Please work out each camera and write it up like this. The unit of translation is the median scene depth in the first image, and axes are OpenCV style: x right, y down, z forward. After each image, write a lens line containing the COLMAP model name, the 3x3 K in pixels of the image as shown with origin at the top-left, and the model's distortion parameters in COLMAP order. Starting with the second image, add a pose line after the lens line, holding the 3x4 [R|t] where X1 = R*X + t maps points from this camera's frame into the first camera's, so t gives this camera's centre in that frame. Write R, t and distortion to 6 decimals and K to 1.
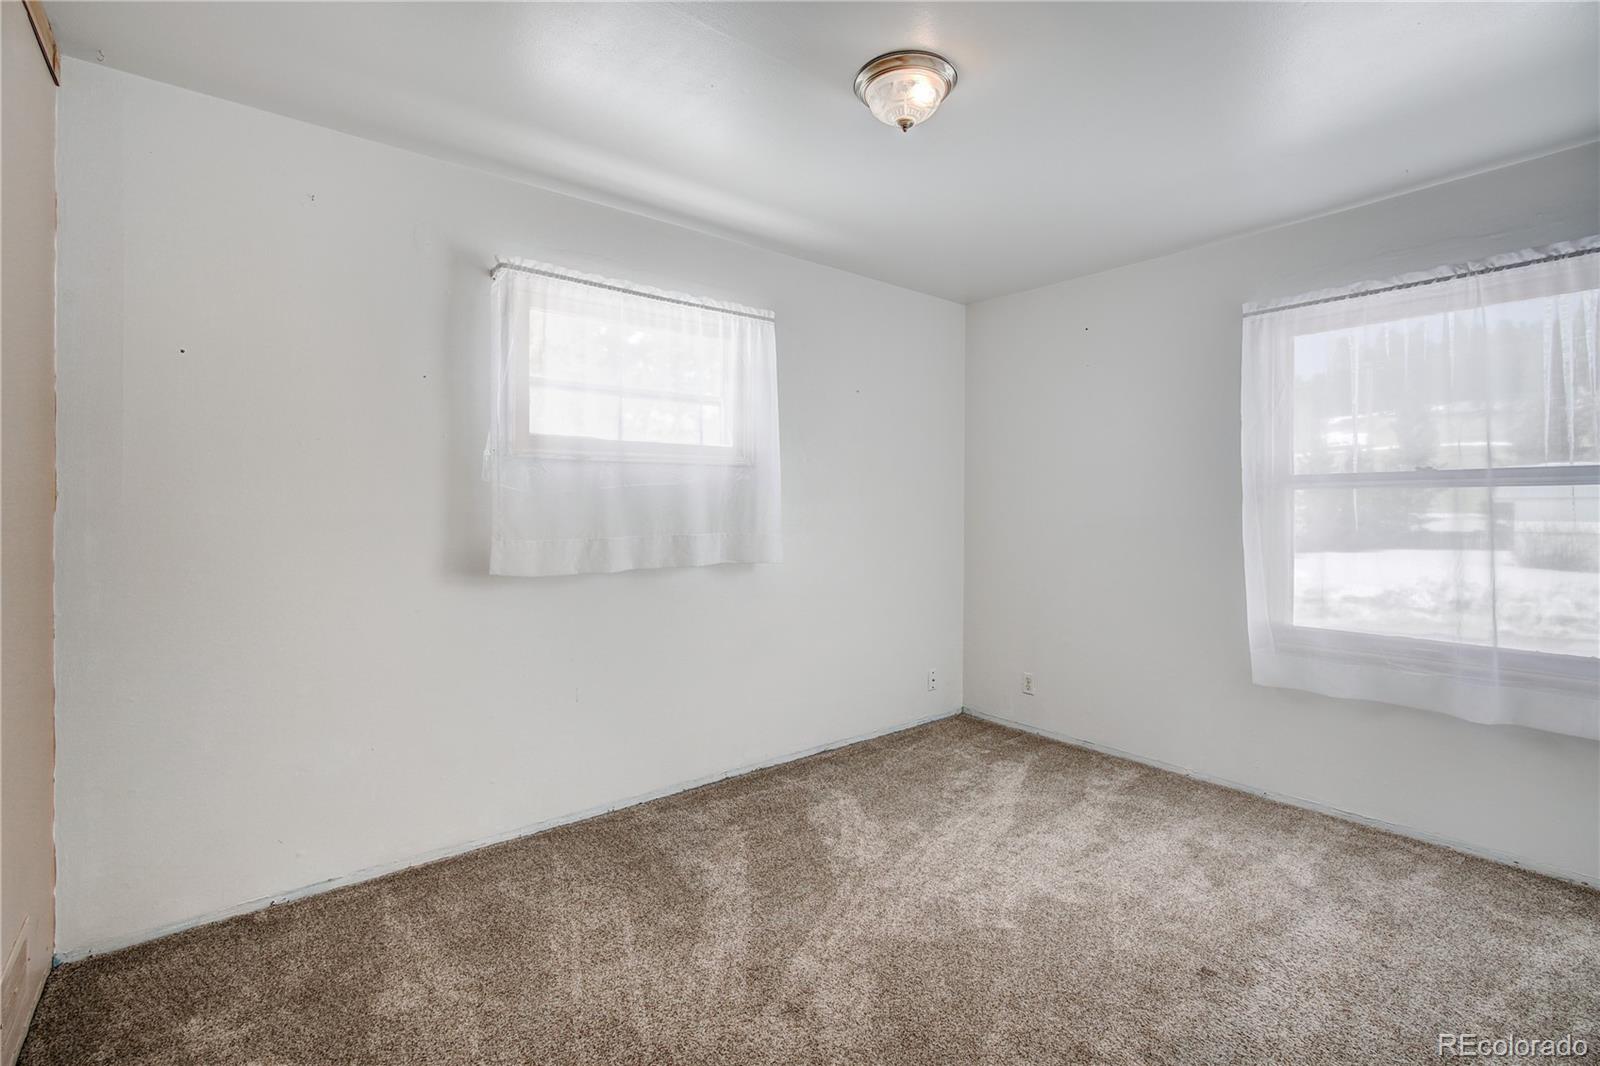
lens RADIAL K [[726.6, 0, 803.2], [0, 726.6, 521.6], [0, 0, 1]] dist [-0.005841, 0.001535]
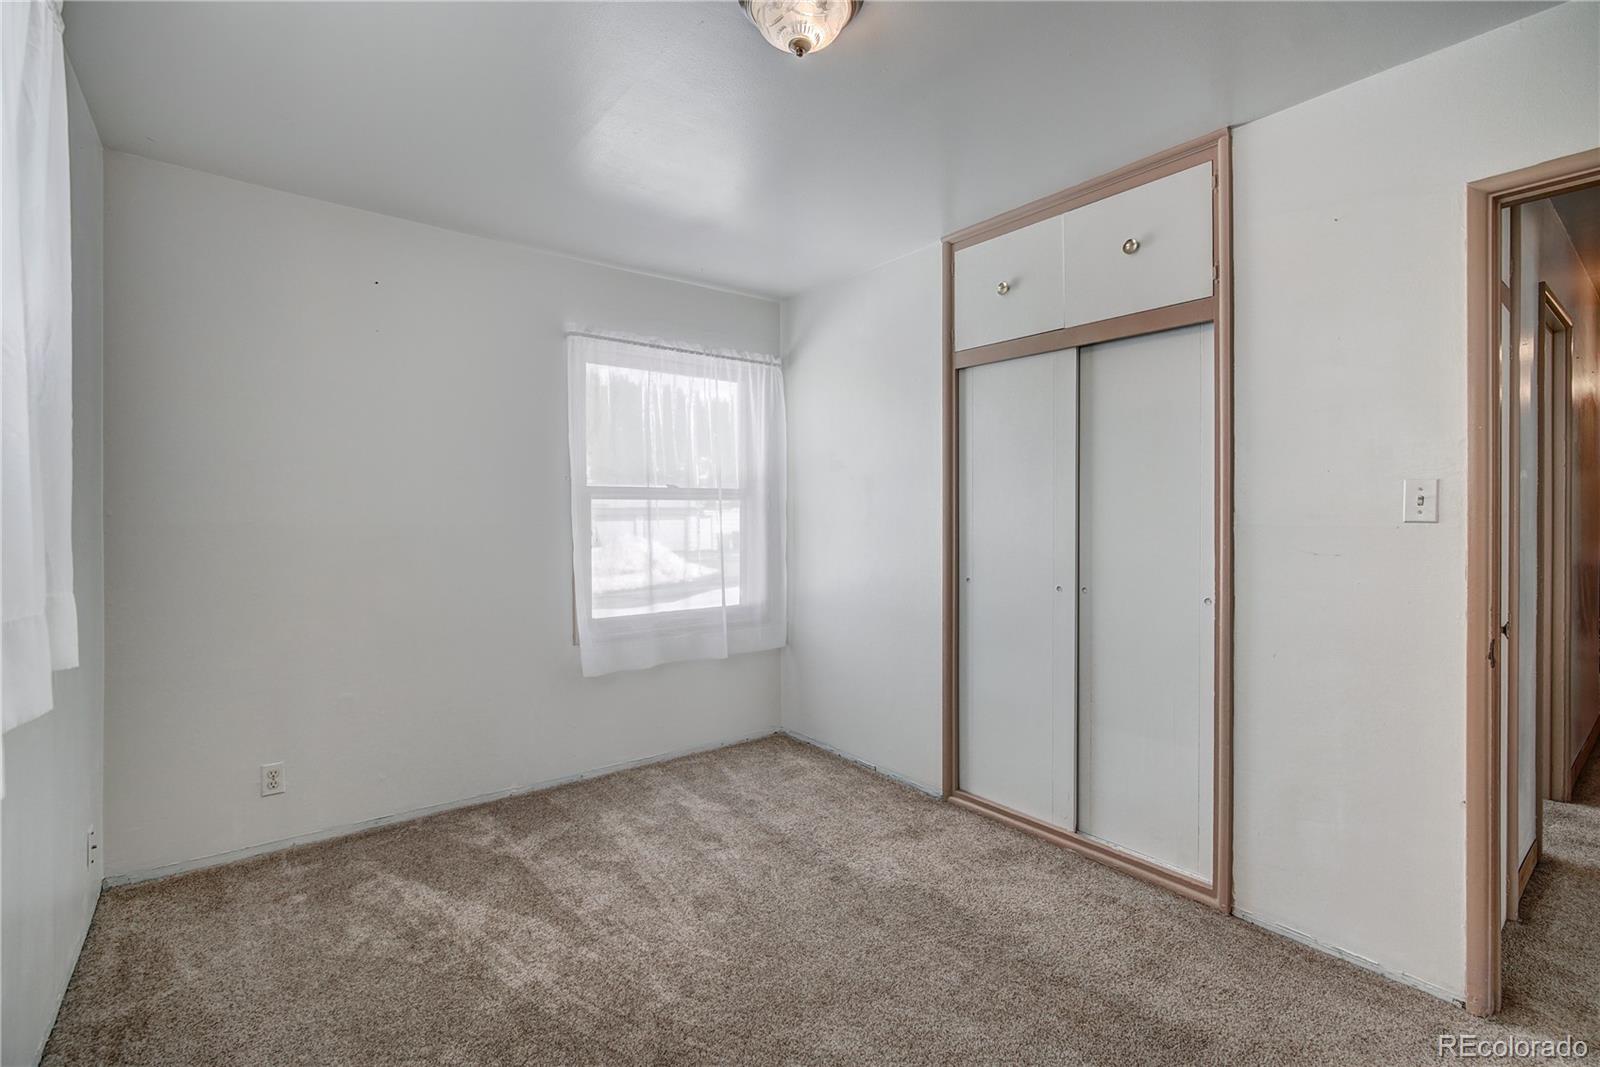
lens RADIAL K [[726.6, 0, 799.4], [0, 726.6, 530.3], [0, 0, 1]] dist [-0.005841, 0.001535]
pose [[0.004108, -0.025146, 0.999675, -0.471173], [0.016332, 0.999552, 0.025076, -0.018770], [-0.999858, 0.016223, 0.004517, 0.694131]]
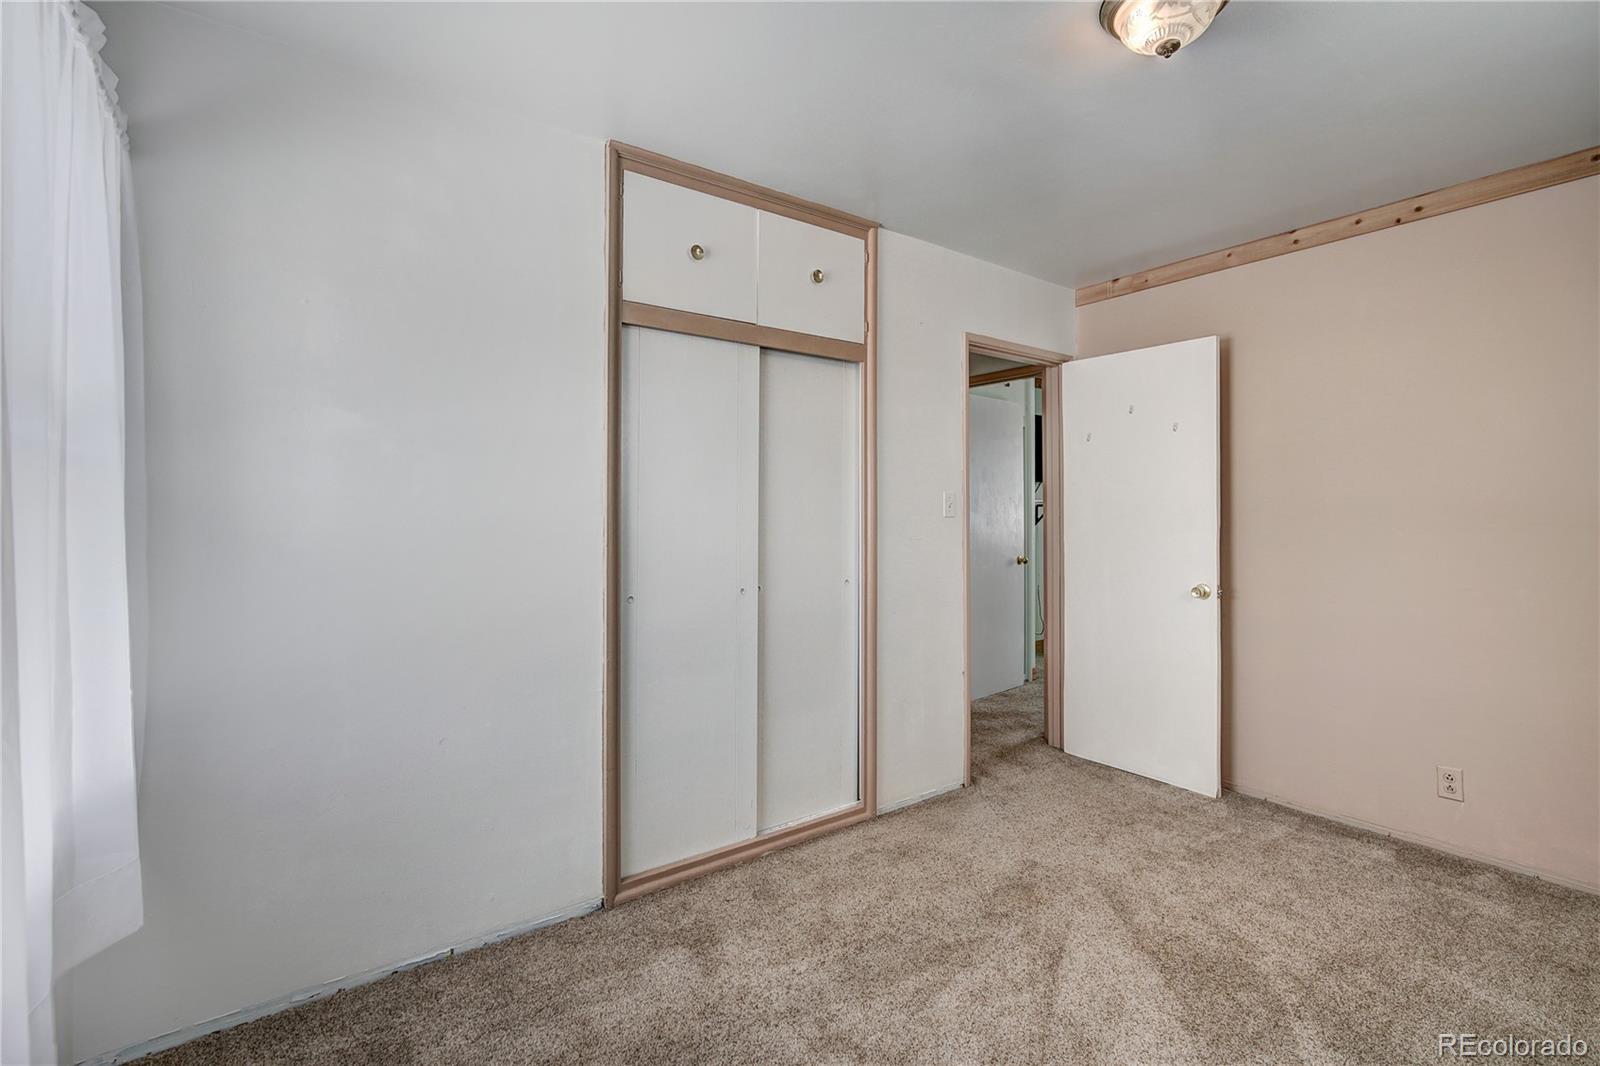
lens RADIAL K [[726.6, 0, 795.3], [0, 726.6, 518.4], [0, 0, 1]] dist [-0.005841, 0.001535]
pose [[-0.999651, 0.007538, 0.025300, 0.370801], [0.007837, 0.999900, 0.011738, -0.013302], [-0.025209, 0.011933, -0.999611, 1.256840]]
